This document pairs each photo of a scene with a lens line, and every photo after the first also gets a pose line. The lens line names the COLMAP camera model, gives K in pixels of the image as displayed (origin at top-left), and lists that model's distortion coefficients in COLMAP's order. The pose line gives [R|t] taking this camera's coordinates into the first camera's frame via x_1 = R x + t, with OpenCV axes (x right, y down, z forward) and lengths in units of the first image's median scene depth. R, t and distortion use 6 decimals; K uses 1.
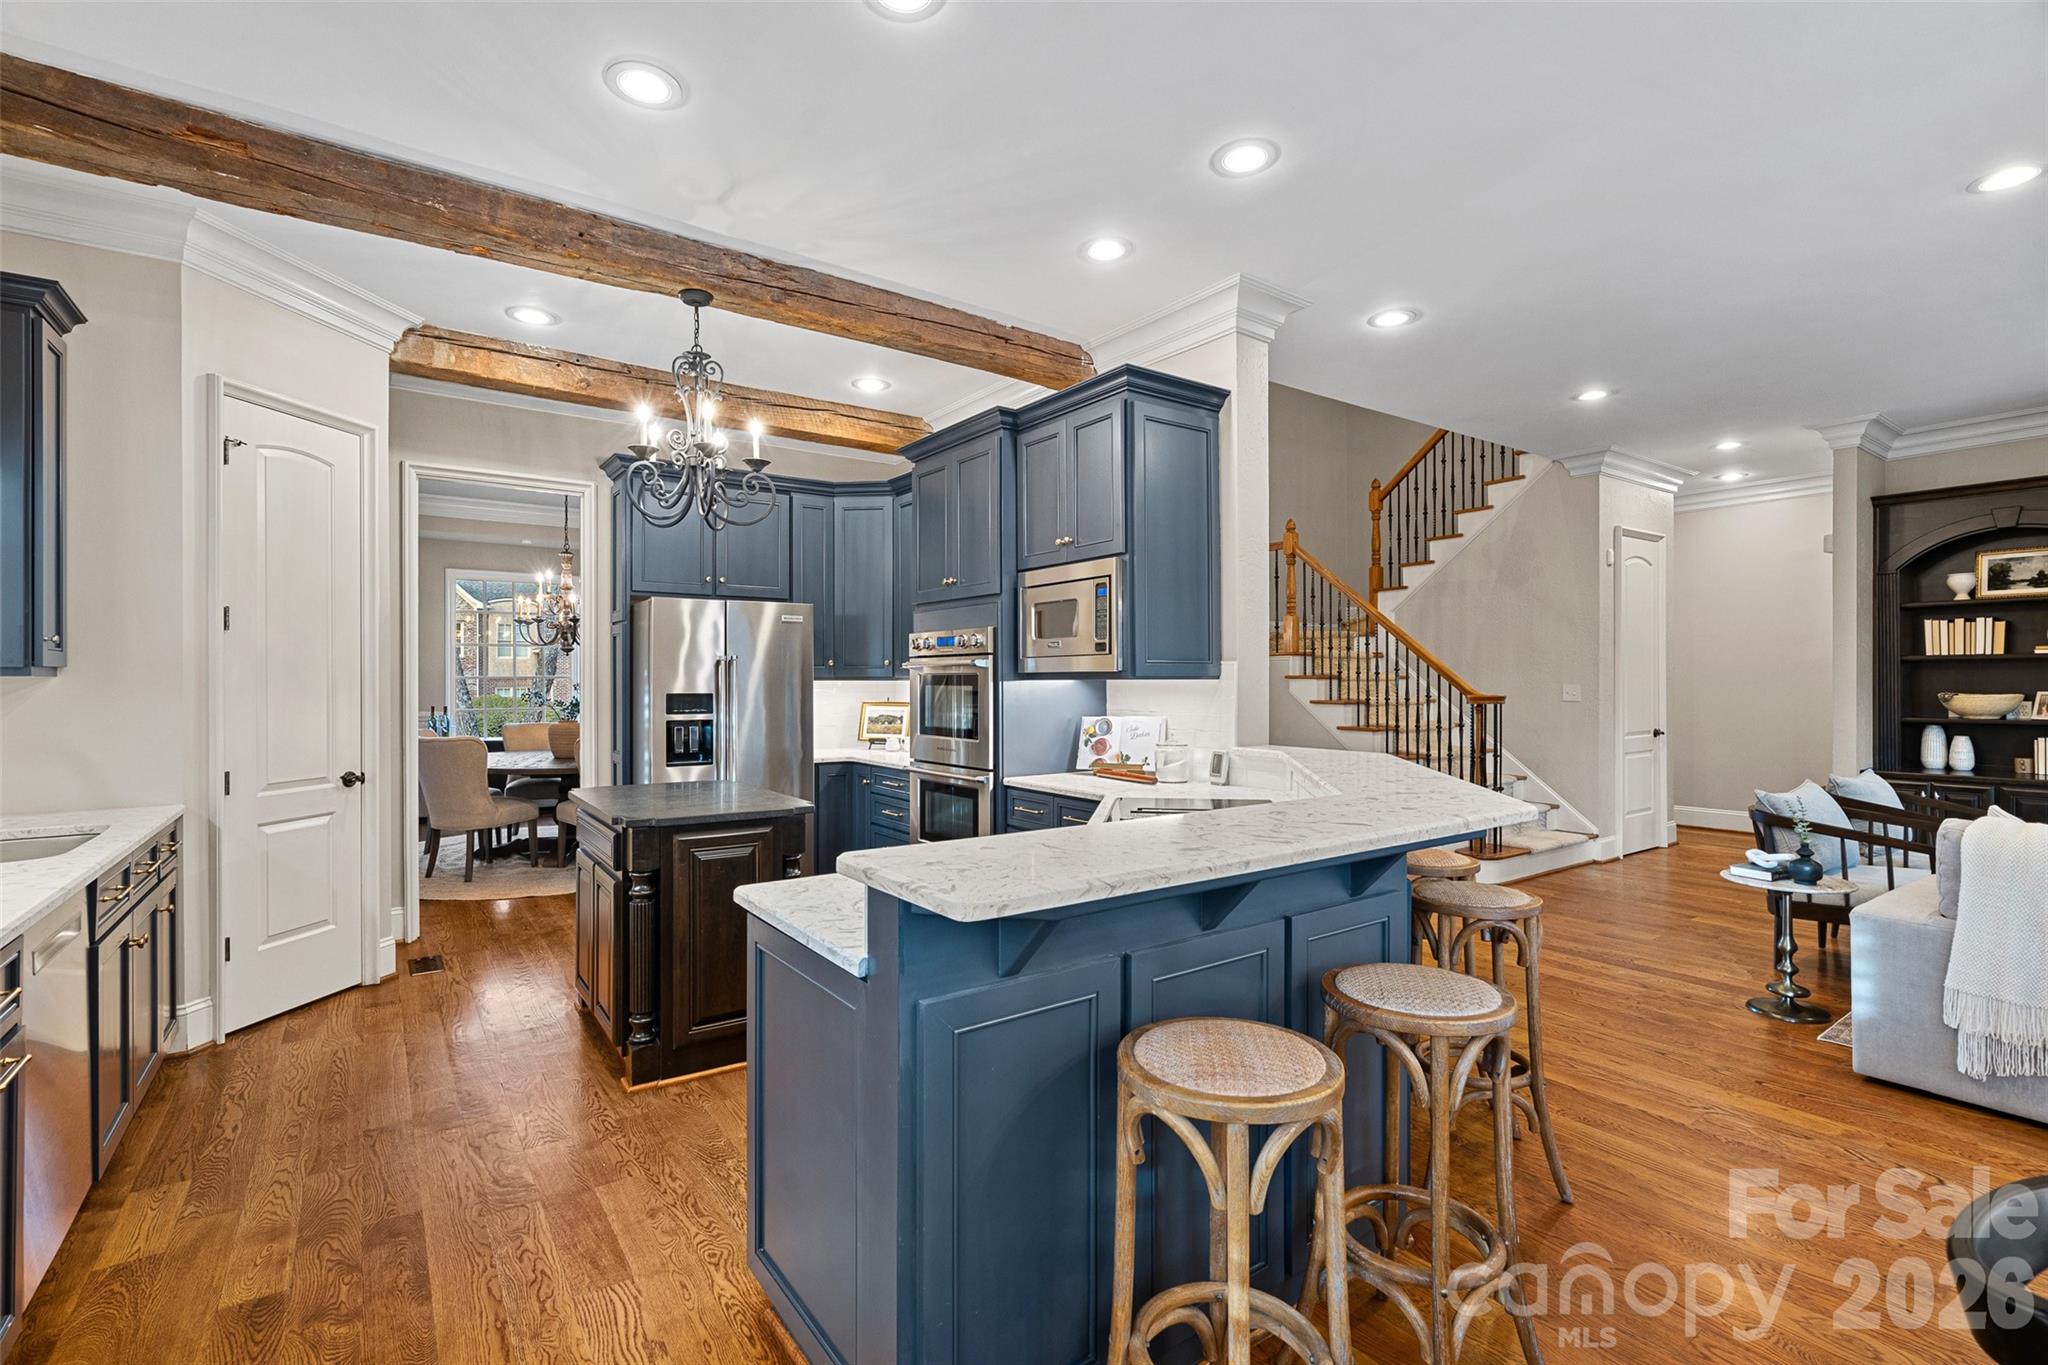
lens RADIAL K [[944.9, 0, 1014.0], [0, 944.9, 686.1], [0, 0, 1]] dist [-0.002583, 0.001992]
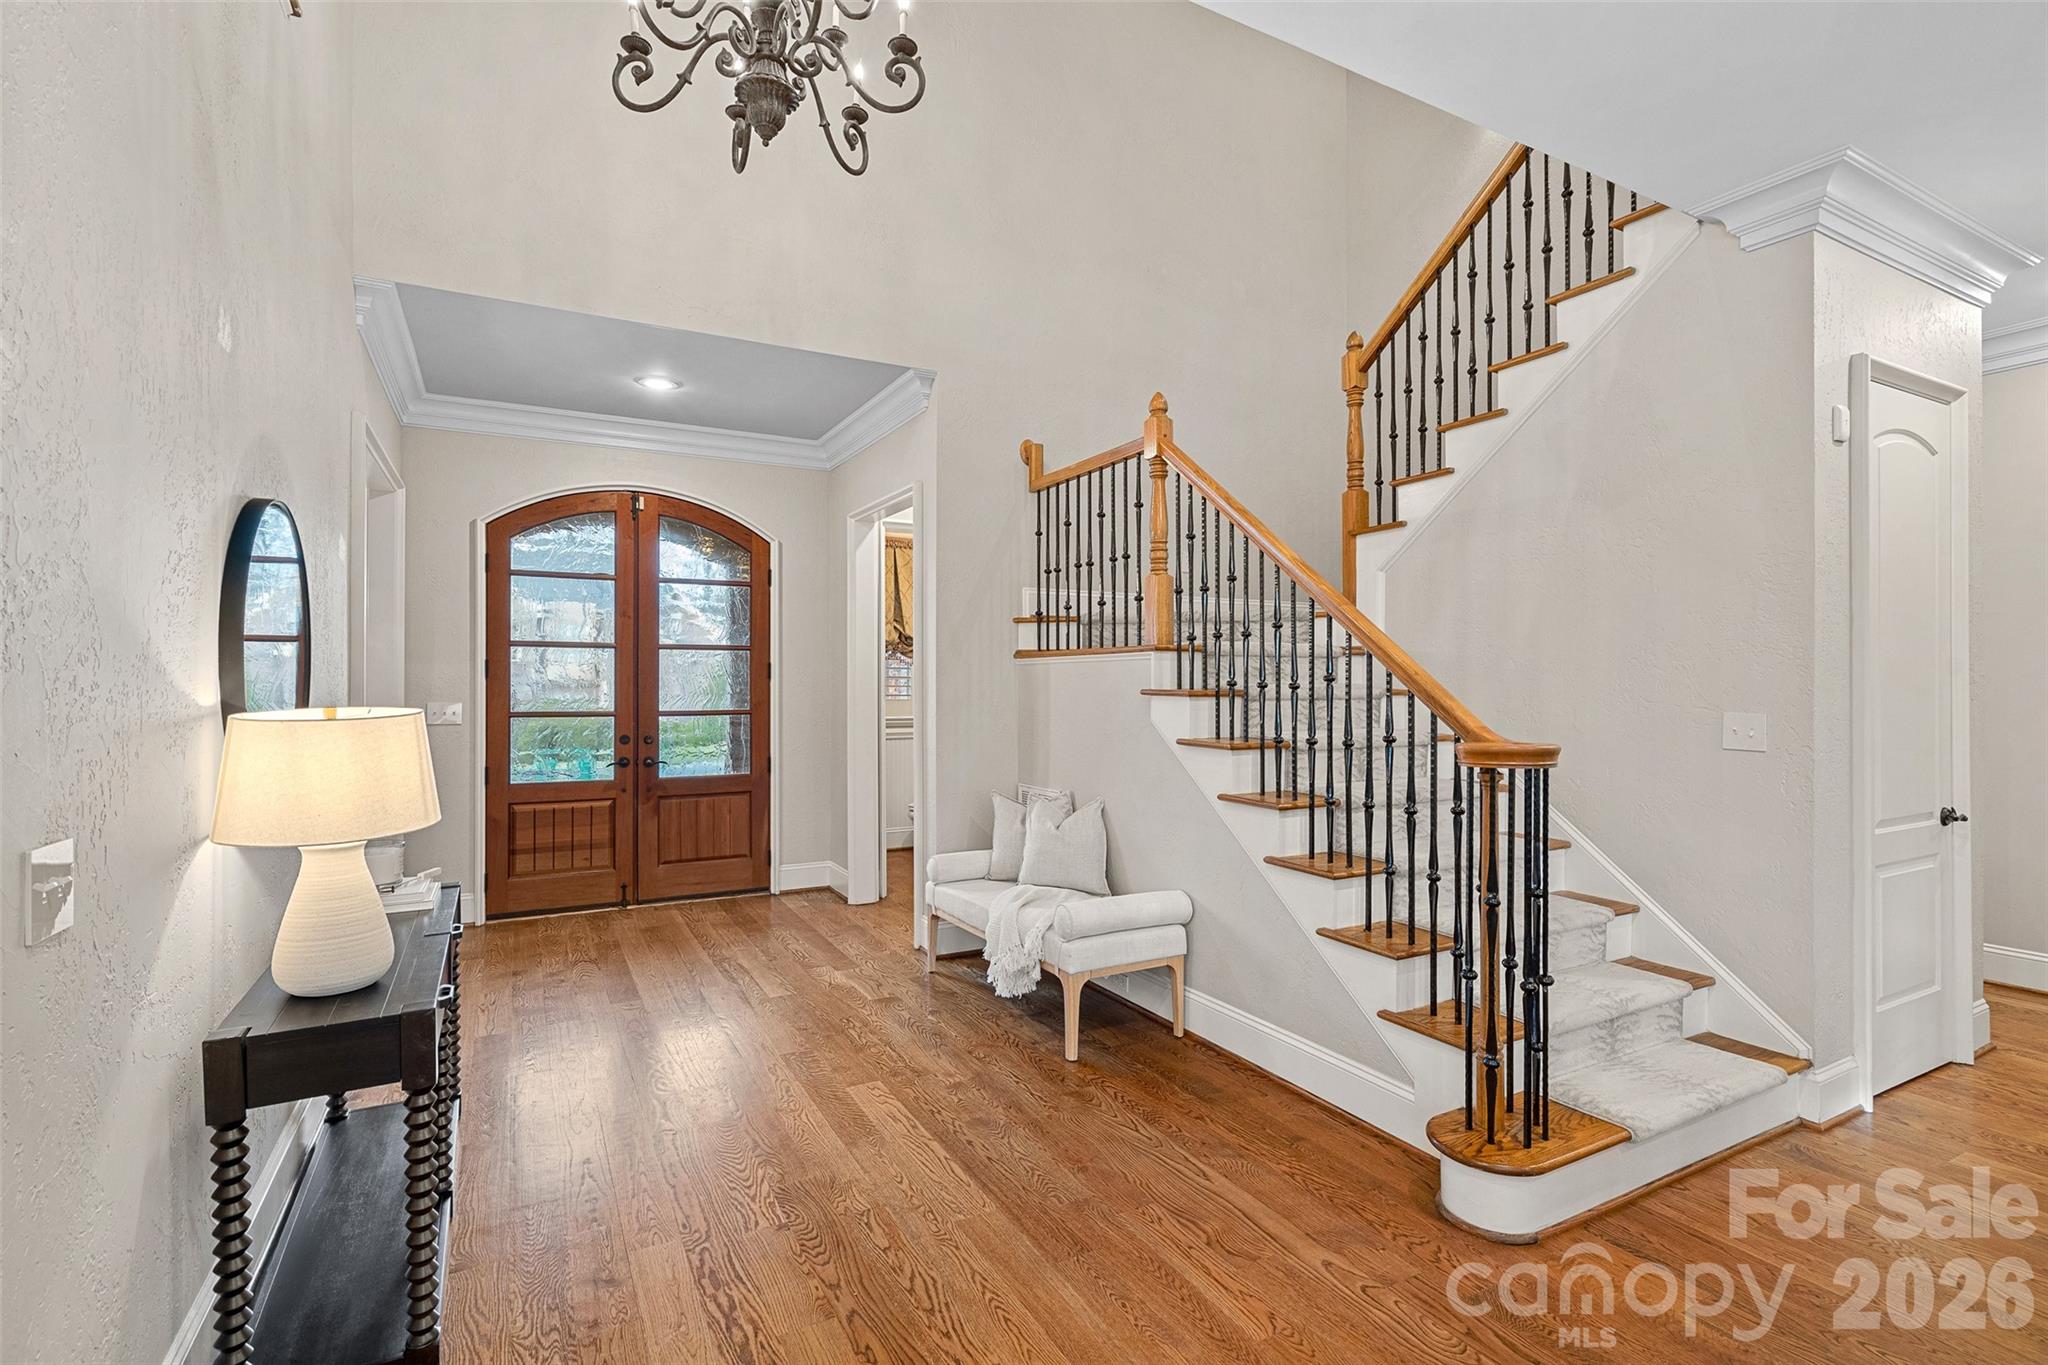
lens RADIAL K [[944.9, 0, 991.0], [0, 944.9, 687.1], [0, 0, 1]] dist [-0.002583, 0.001992]
pose [[0.989511, 0.002557, -0.144438, 0.301421], [-0.002616, 0.999997, -0.000218, -0.012827], [0.144437, 0.000594, 0.989514, 0.503826]]
